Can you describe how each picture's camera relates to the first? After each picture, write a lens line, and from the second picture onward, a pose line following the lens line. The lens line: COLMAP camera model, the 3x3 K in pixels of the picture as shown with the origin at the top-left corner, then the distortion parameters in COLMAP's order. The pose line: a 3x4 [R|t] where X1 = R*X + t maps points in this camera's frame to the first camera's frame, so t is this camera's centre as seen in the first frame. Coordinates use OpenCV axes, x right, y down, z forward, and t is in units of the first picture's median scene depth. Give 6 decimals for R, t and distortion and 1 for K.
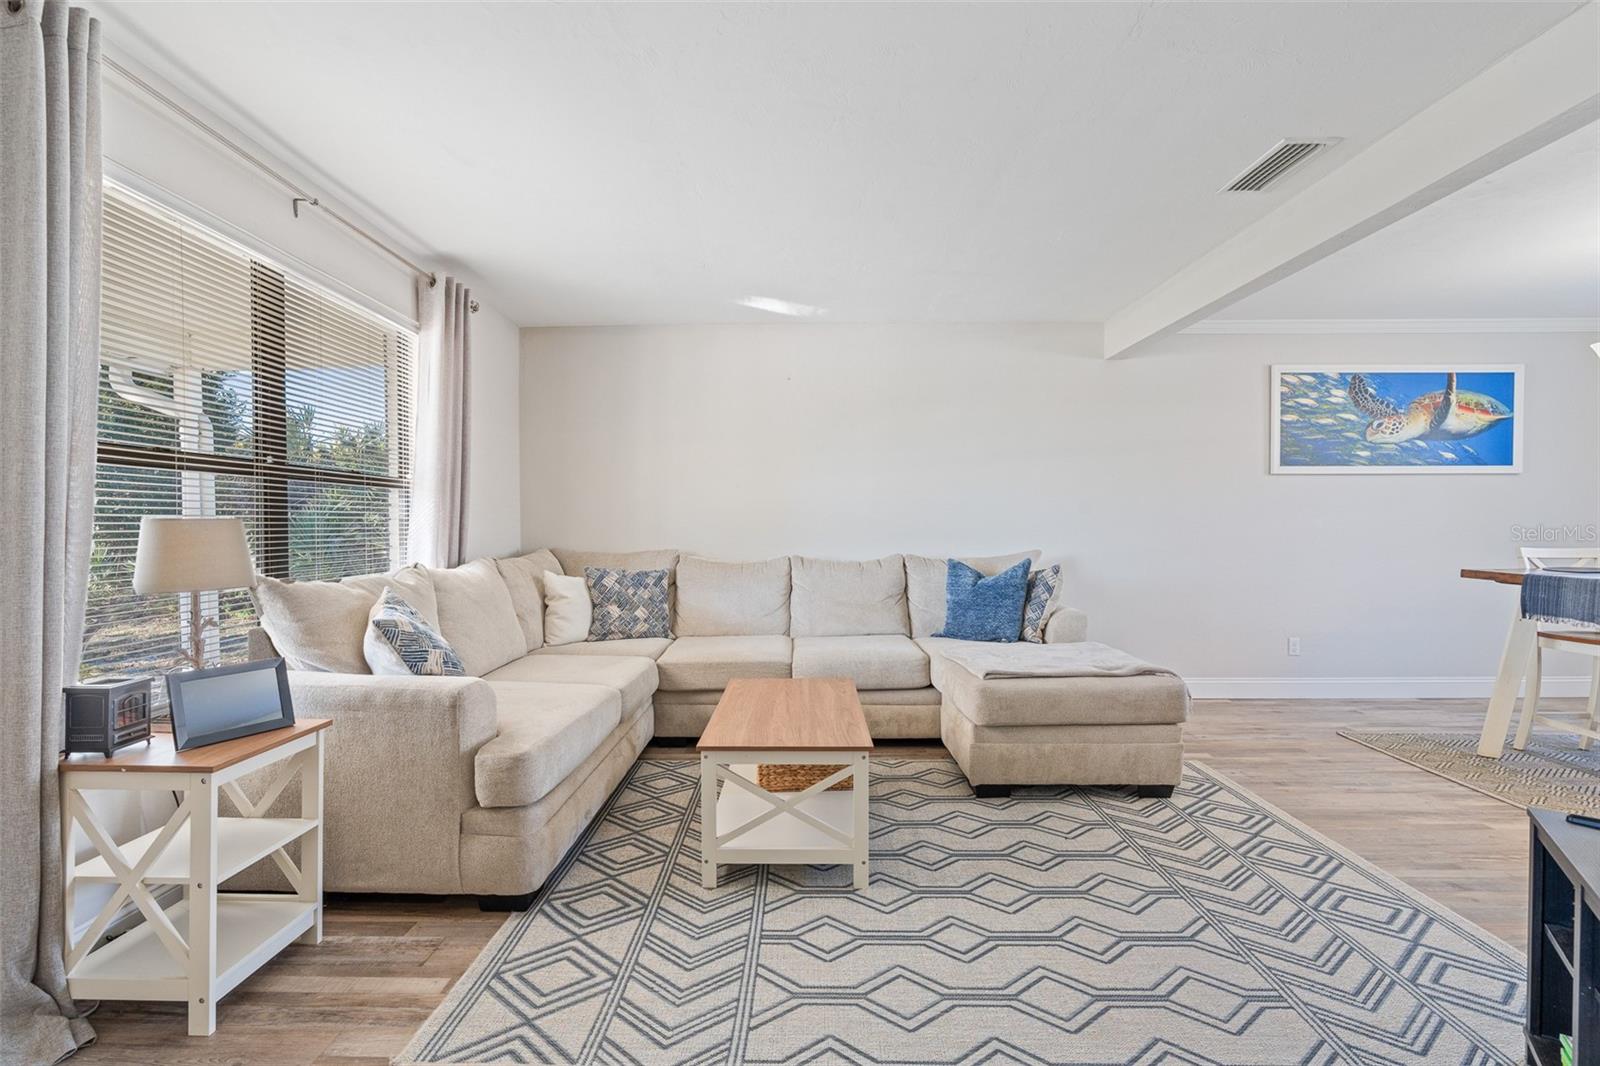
lens RADIAL K [[733.3, 0, 770.7], [0, 733.3, 522.4], [0, 0, 1]] dist [-0.010229, 0.004984]
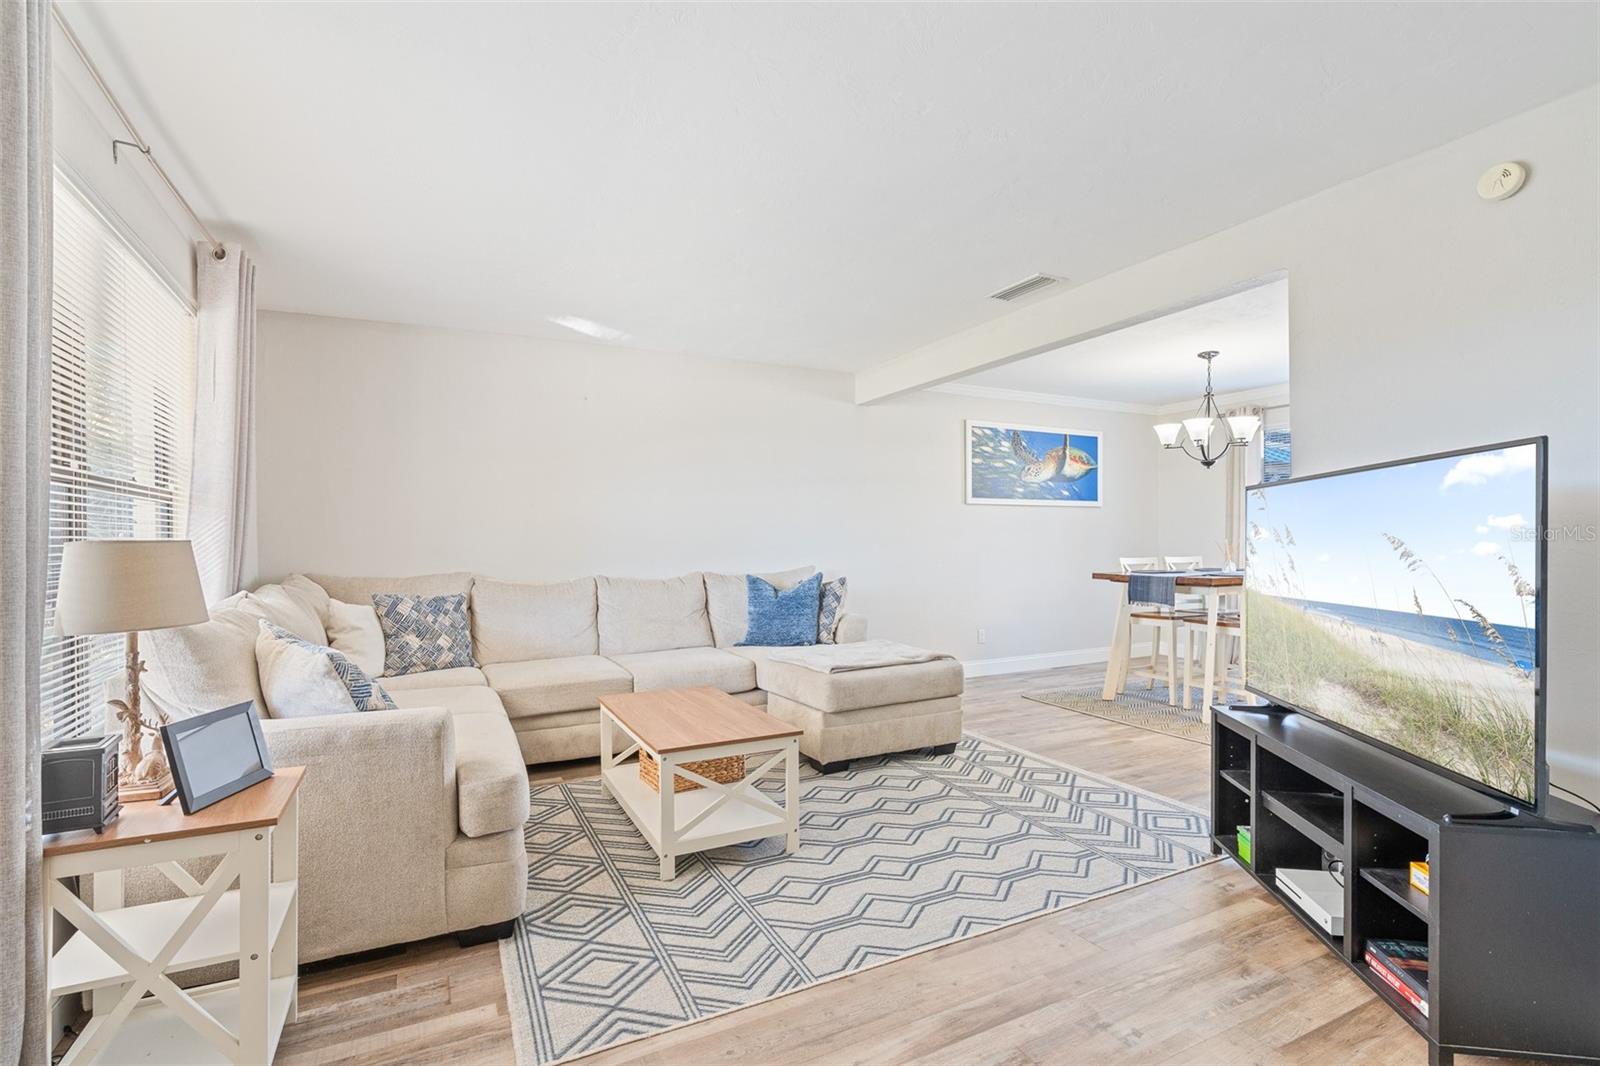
lens RADIAL K [[733.3, 0, 820.9], [0, 733.3, 530.7], [0, 0, 1]] dist [-0.010229, 0.004984]
pose [[0.884569, 0.003644, 0.466394, -0.269642], [0.003462, 0.999891, -0.014377, -0.001210], [-0.466396, 0.014332, 0.884460, -0.049440]]
